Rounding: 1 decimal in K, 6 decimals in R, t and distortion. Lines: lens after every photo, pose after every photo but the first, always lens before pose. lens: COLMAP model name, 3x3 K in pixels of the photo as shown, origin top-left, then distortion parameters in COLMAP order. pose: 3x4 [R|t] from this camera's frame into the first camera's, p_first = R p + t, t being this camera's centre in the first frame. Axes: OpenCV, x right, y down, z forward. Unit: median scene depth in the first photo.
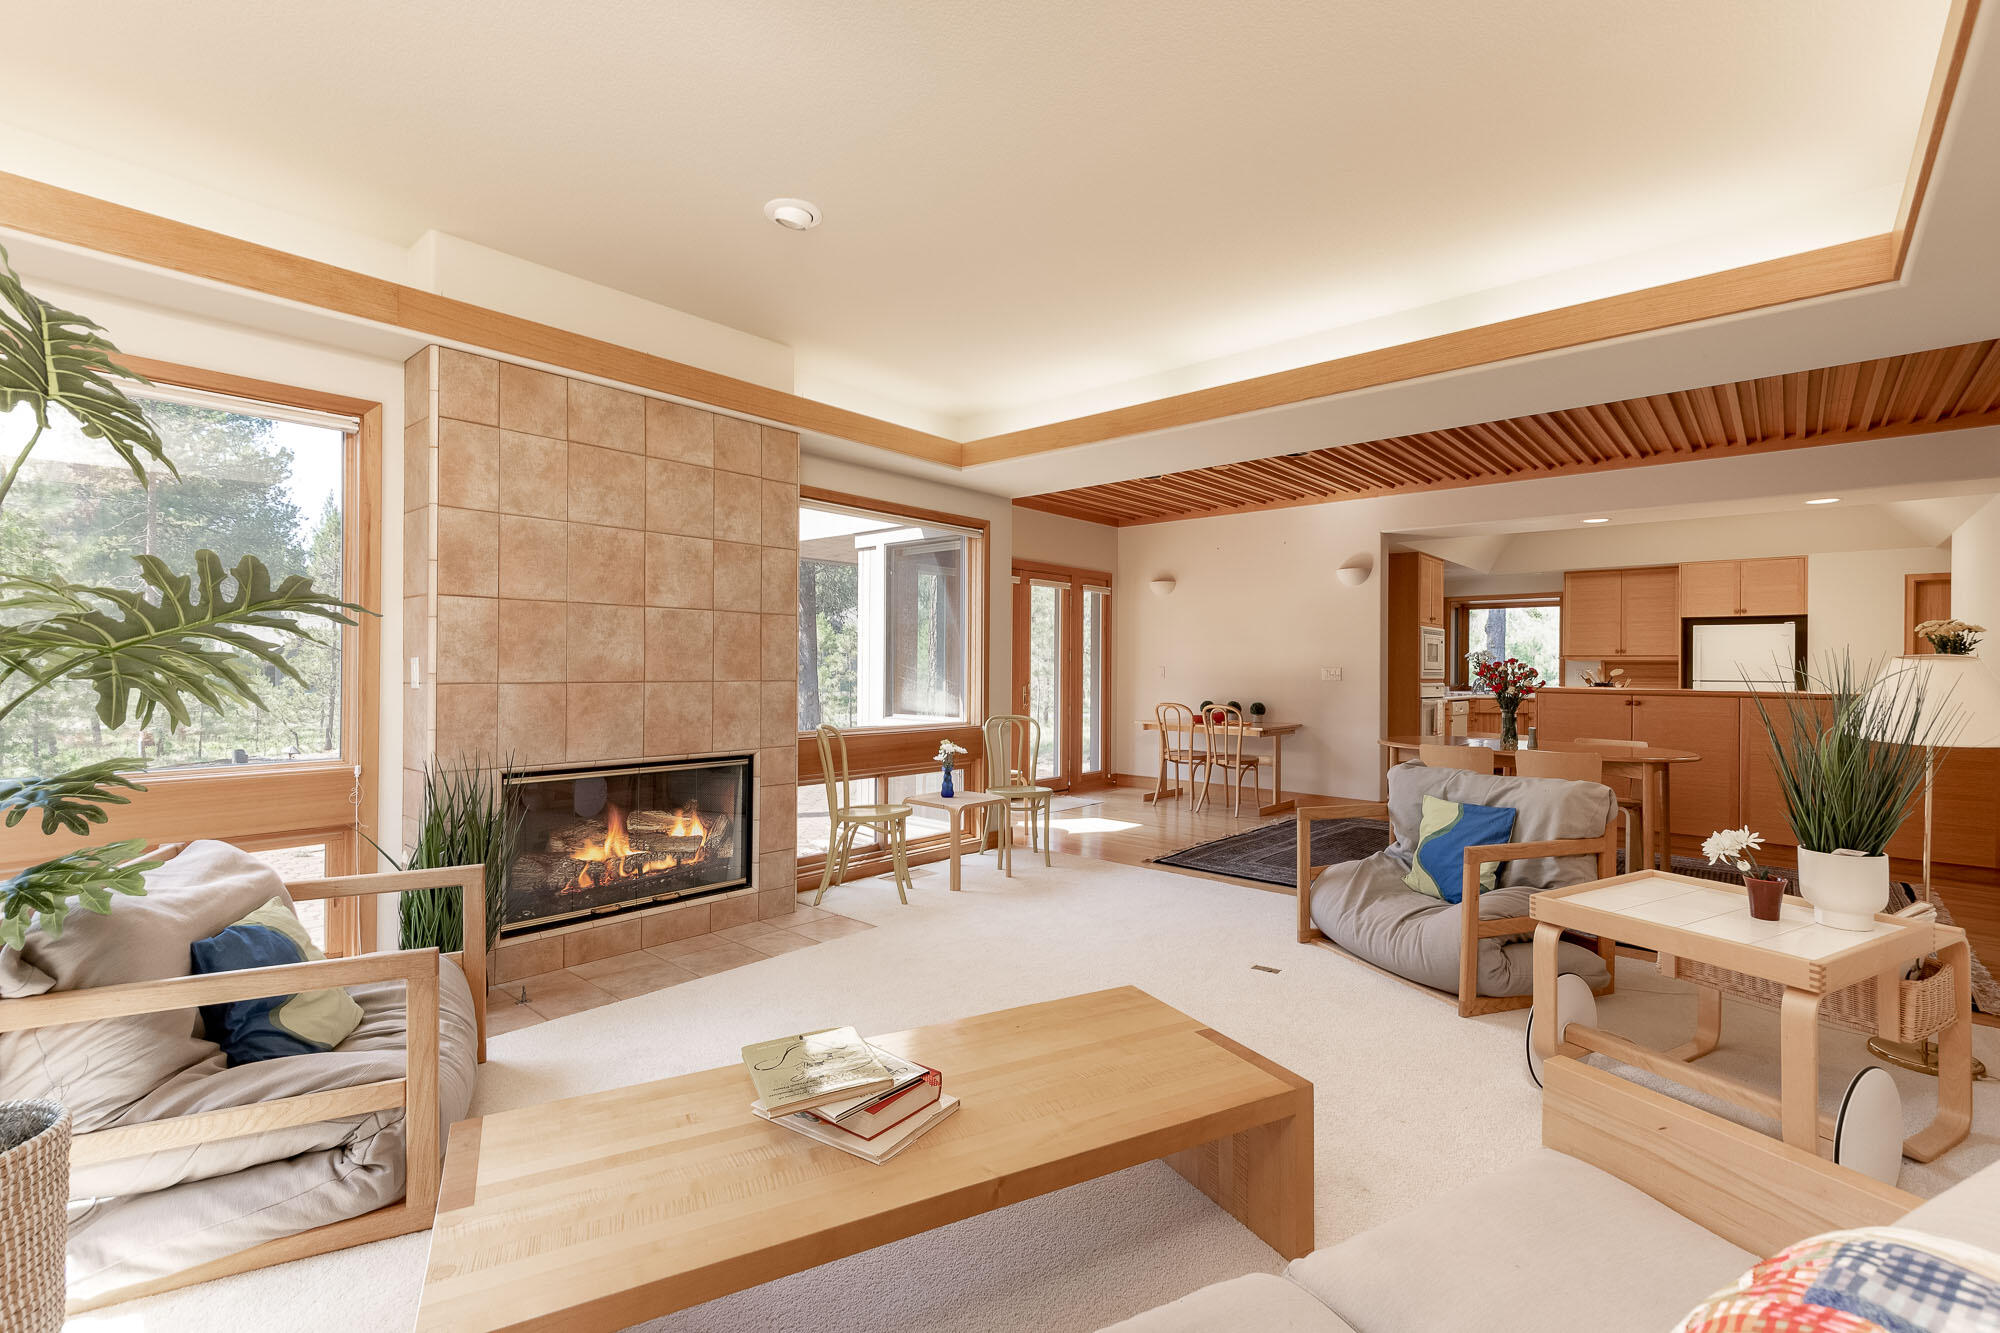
lens RADIAL K [[922.8, 0, 984.3], [0, 922.8, 654.1], [0, 0, 1]] dist [0.005898, -0.000407]
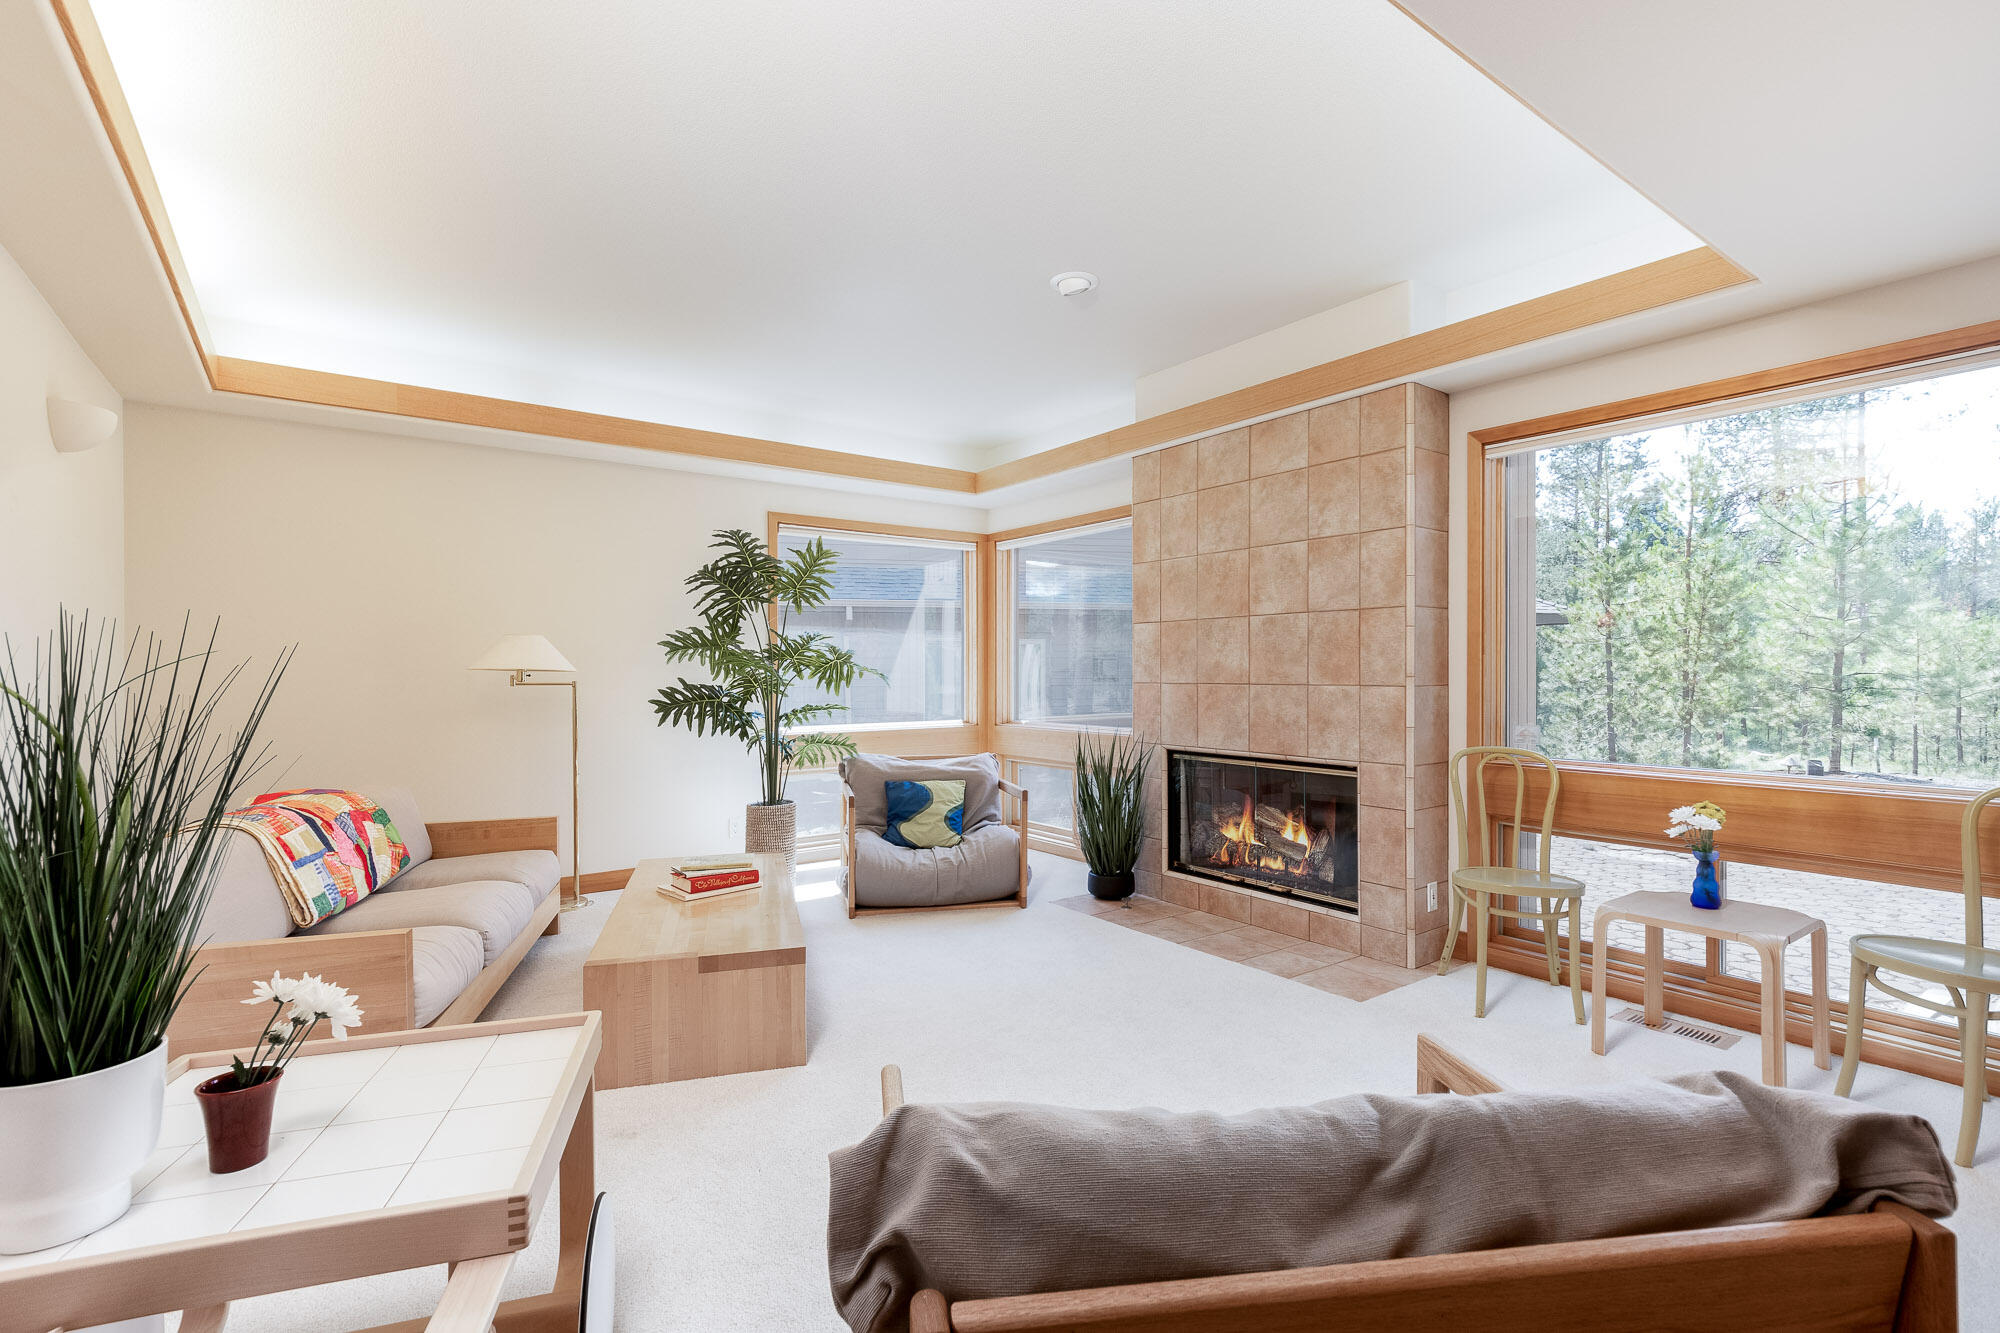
lens RADIAL K [[922.8, 0, 1017.2], [0, 922.8, 673.8], [0, 0, 1]] dist [0.005898, -0.000407]
pose [[-0.219623, -0.009435, -0.975539, 0.757140], [0.009165, 0.999889, -0.011734, 0.027439], [0.975542, -0.011518, -0.219512, 0.951540]]
